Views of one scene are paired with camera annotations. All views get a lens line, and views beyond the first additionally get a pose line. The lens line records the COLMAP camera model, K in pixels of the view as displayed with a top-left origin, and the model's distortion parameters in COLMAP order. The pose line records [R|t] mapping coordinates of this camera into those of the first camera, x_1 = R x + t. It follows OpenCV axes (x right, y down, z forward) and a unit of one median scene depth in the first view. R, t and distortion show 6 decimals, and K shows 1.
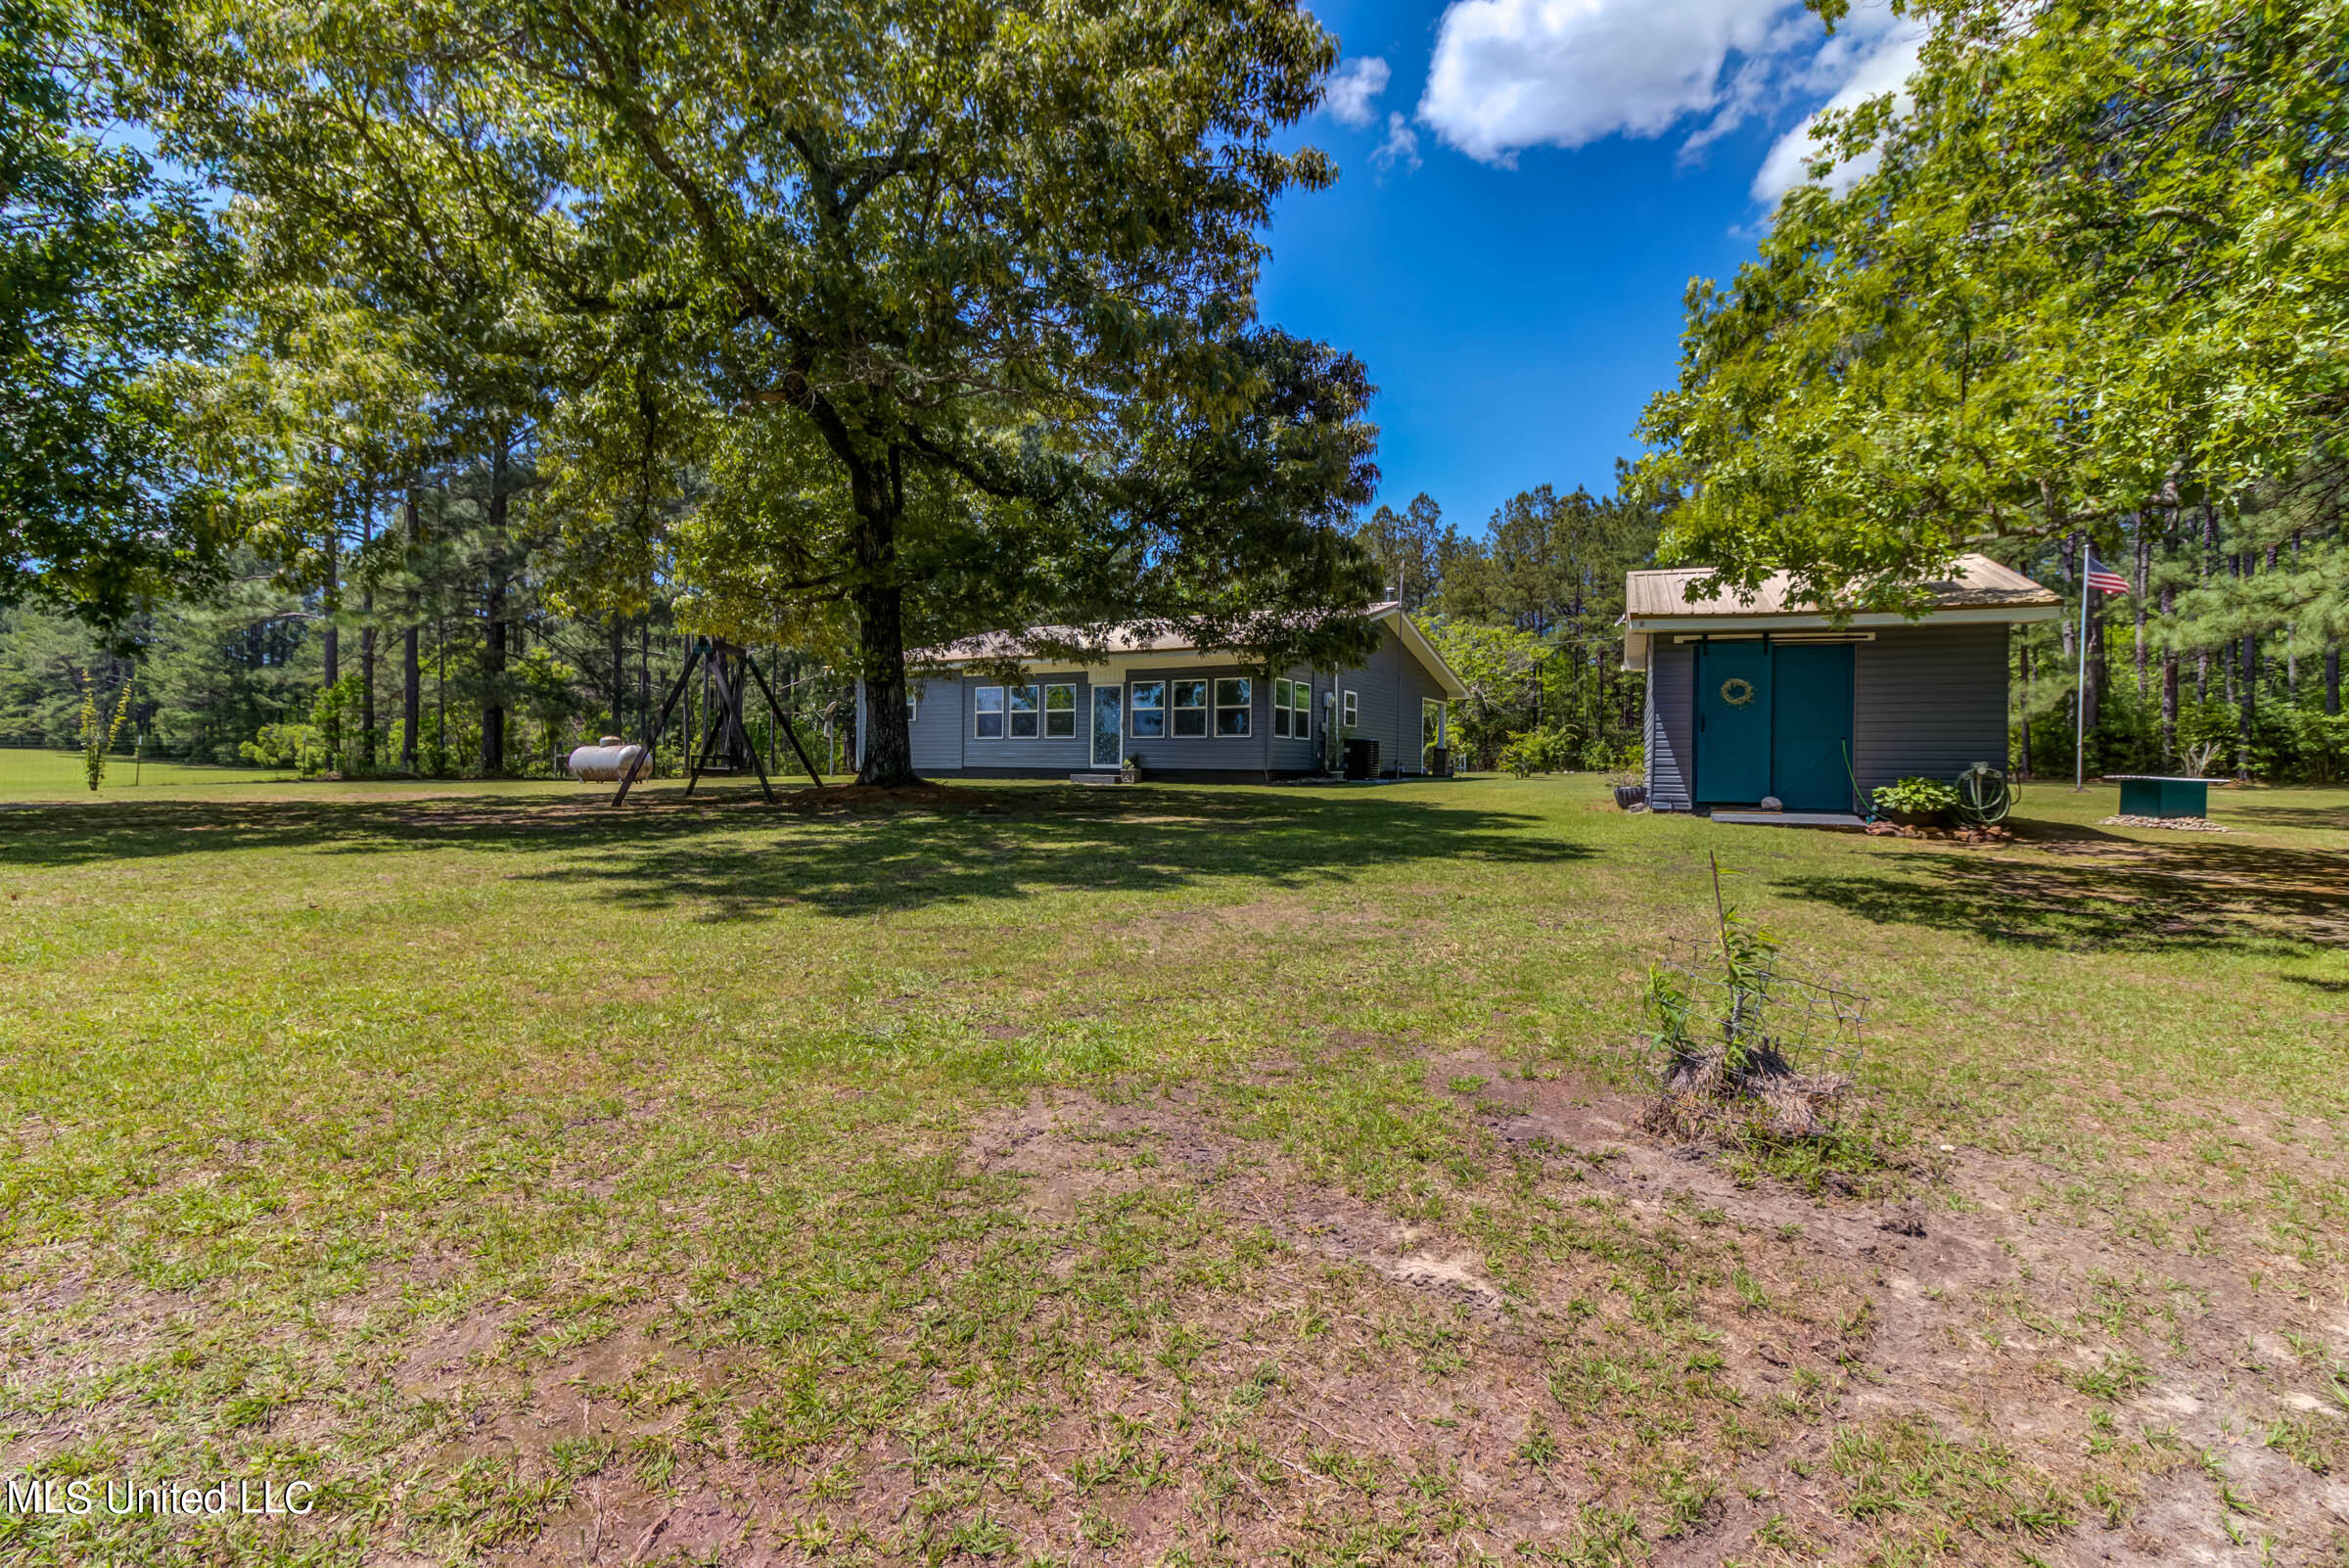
lens RADIAL K [[1211.8, 0, 1080.1], [0, 1211.8, 792.4], [0, 0, 1]] dist [-0.000003, -0.000640]
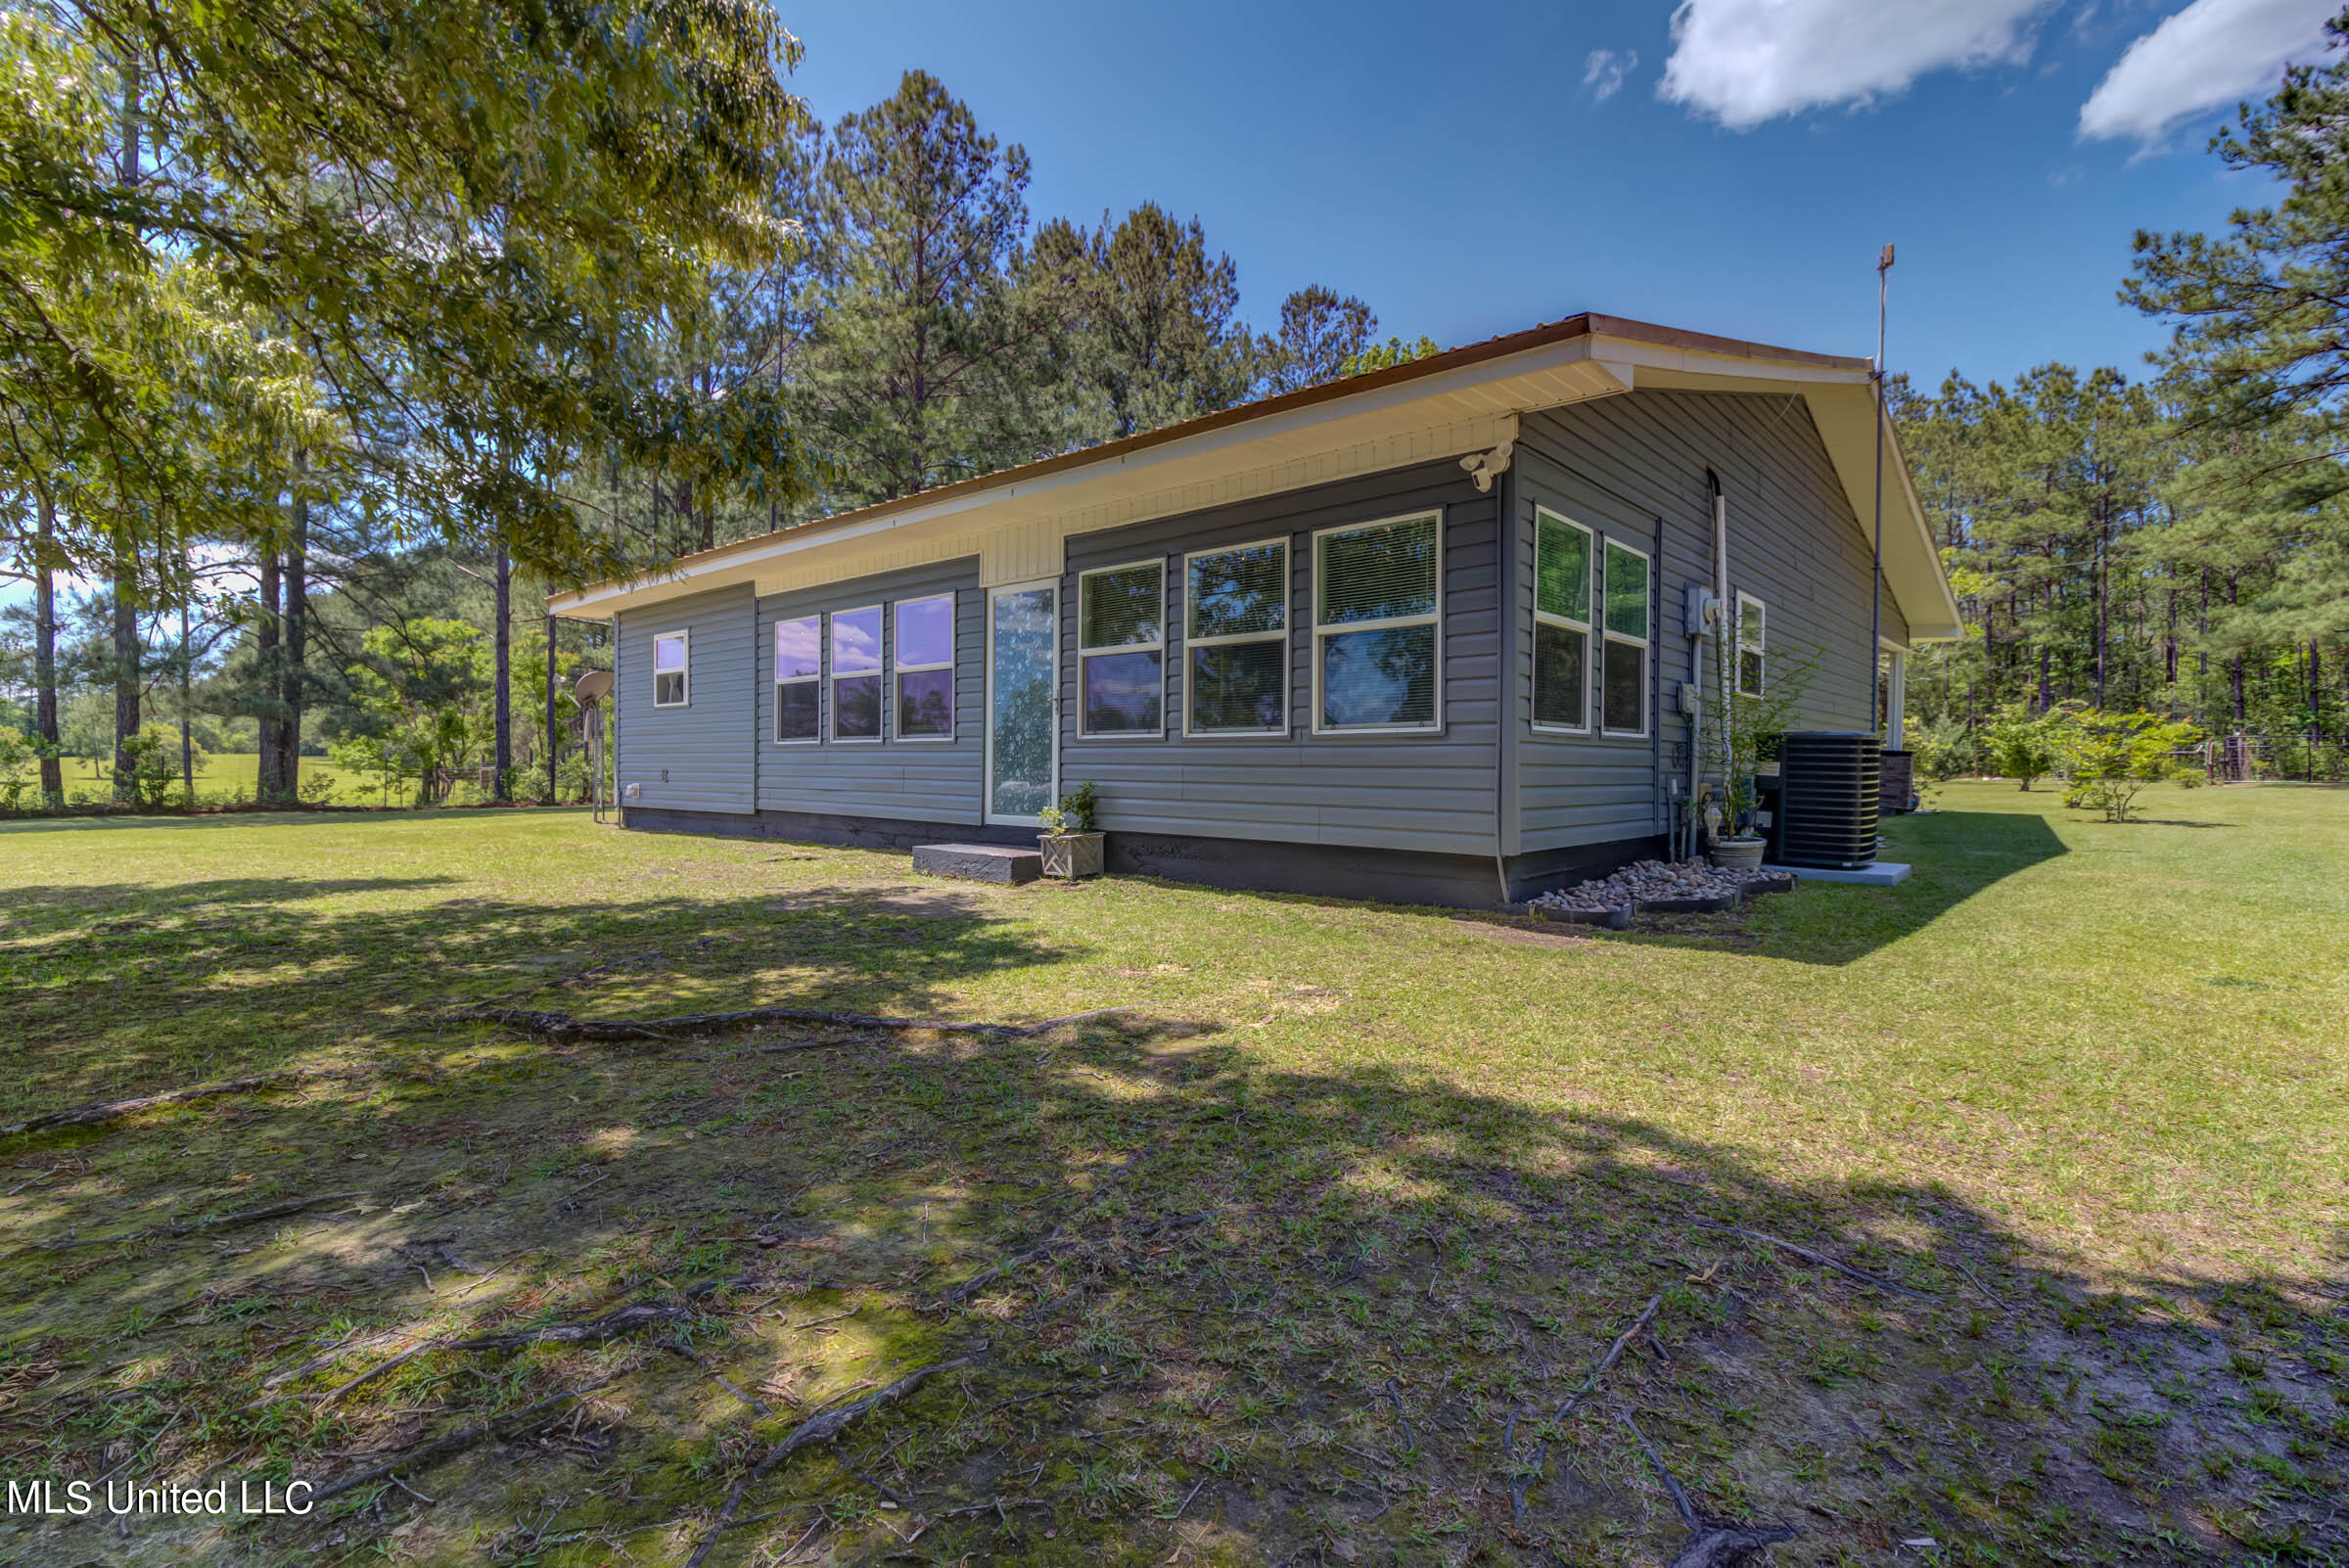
lens RADIAL K [[1077.2, 0, 1174.5], [0, 1077.2, 784.0], [0, 0, 1]] dist [0.000711, 0.000017]
pose [[0.989454, -0.006126, -0.144720, 0.110452], [0.006402, 0.999978, 0.001441, -0.032587], [0.144708, -0.002353, 0.989472, 0.709006]]
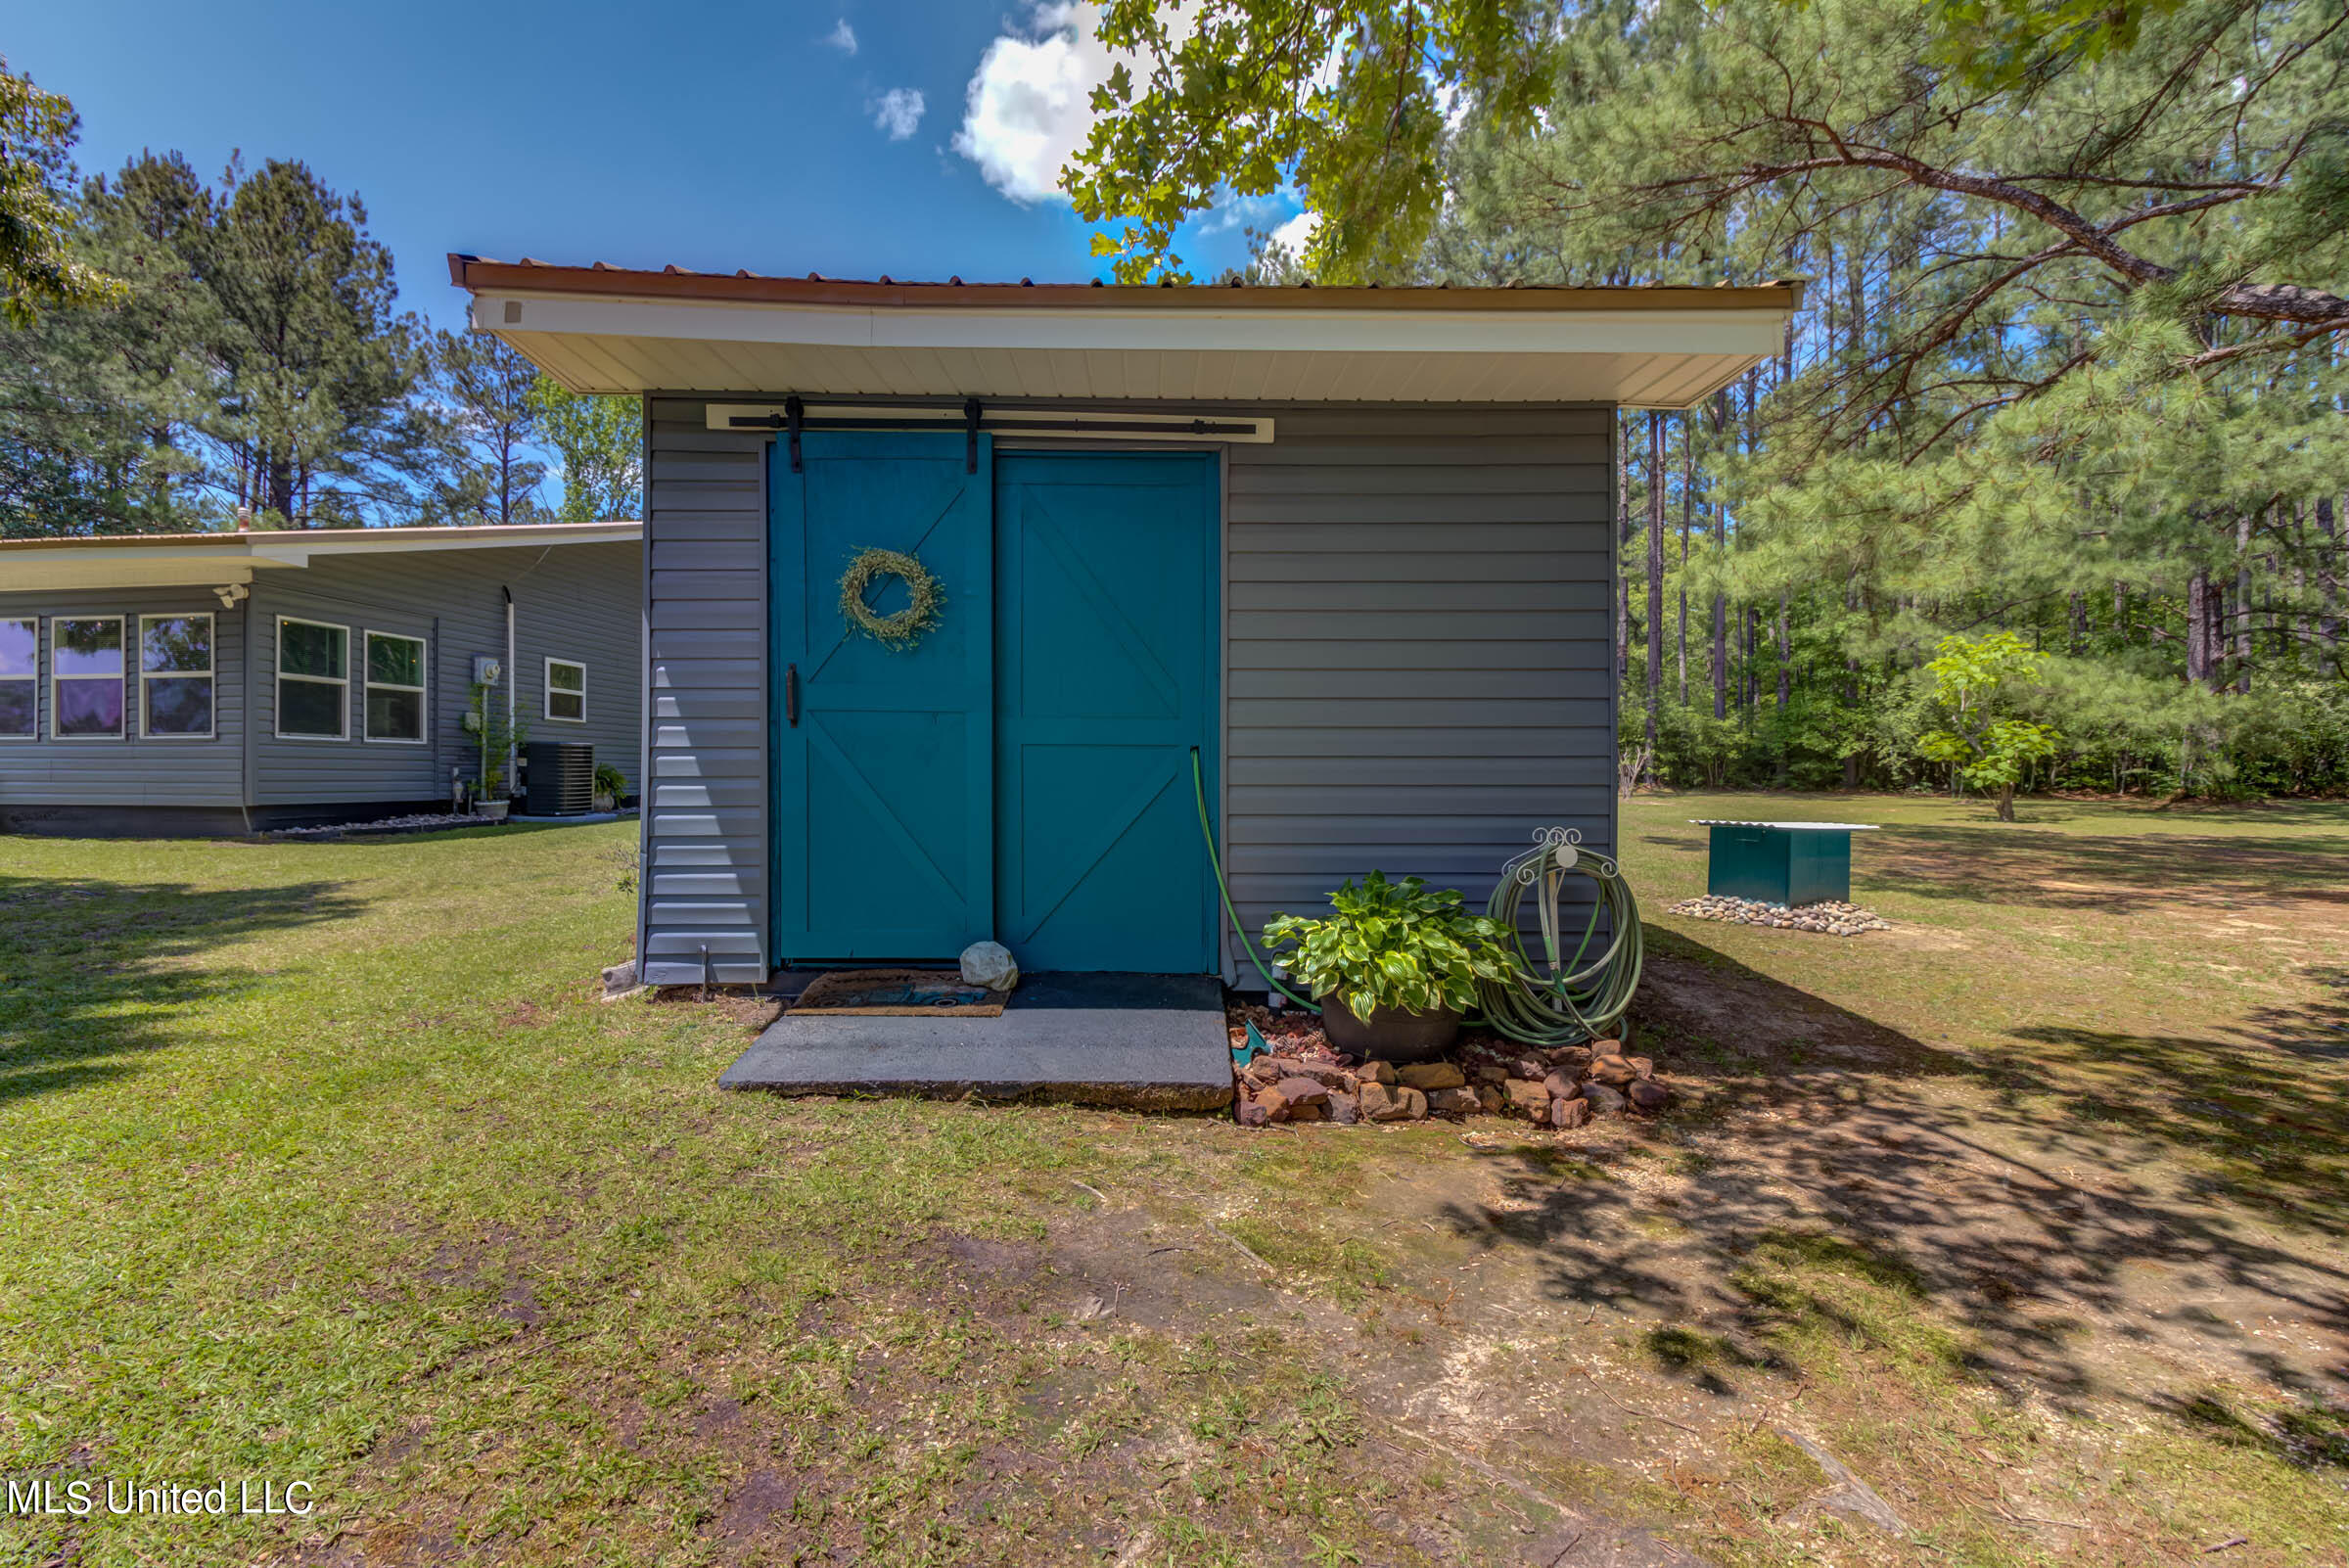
lens RADIAL K [[1122.8, 0, 1174.5], [0, 1122.8, 784.0], [0, 0, 1]] dist [-0.000852, -0.000716]
pose [[0.908429, -0.013760, 0.417812, 0.282531], [0.015825, 0.999874, -0.001479, -0.019504], [-0.417738, 0.007955, 0.908532, 0.412933]]
